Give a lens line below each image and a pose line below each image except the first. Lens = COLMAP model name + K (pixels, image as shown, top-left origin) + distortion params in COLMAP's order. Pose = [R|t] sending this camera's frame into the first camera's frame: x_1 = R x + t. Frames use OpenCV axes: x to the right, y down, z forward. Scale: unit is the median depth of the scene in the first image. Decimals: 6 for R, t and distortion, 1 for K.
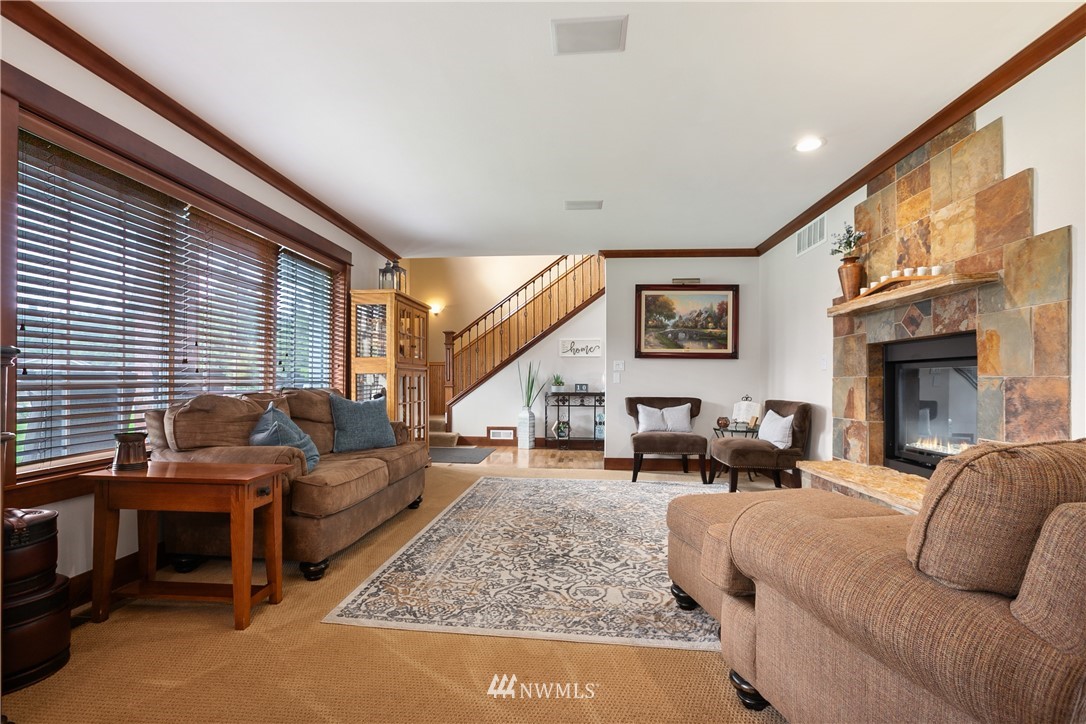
lens RADIAL K [[491.3, 0, 545.4], [0, 491.3, 367.3], [0, 0, 1]] dist [-0.006709, 0.000863]
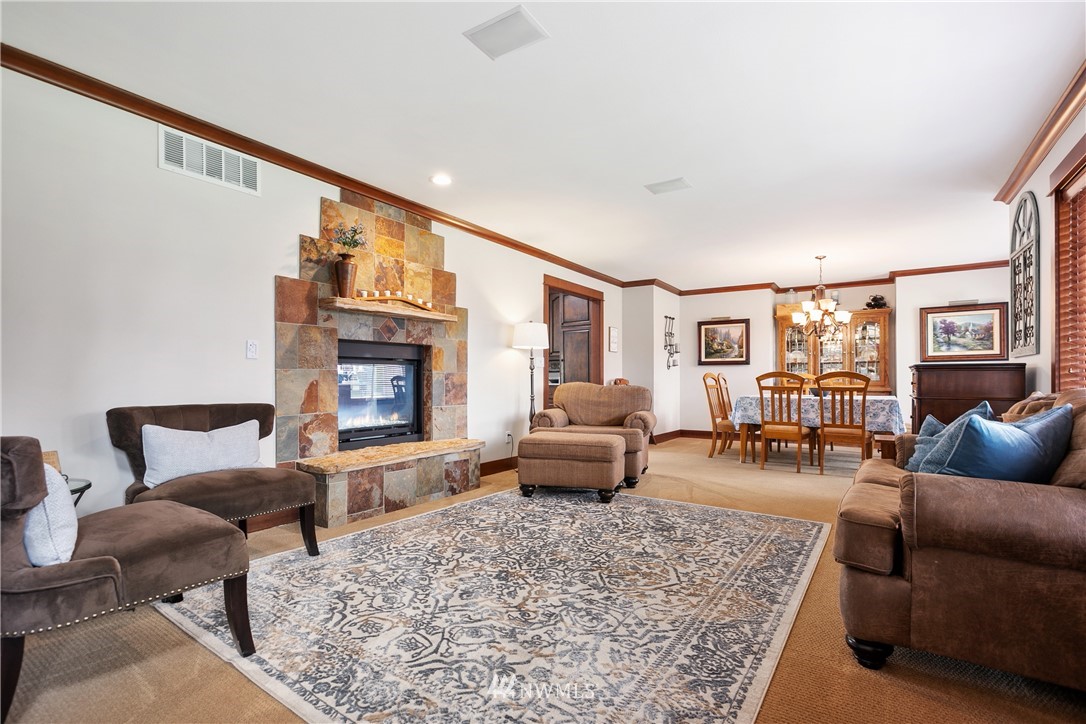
lens RADIAL K [[491.3, 0, 550.8], [0, 491.3, 371.6], [0, 0, 1]] dist [-0.006709, 0.000863]
pose [[-0.869848, 0.001320, 0.493317, -0.327656], [-0.017682, 0.999270, -0.033852, 0.062649], [-0.493002, -0.038168, -0.869190, 2.105140]]
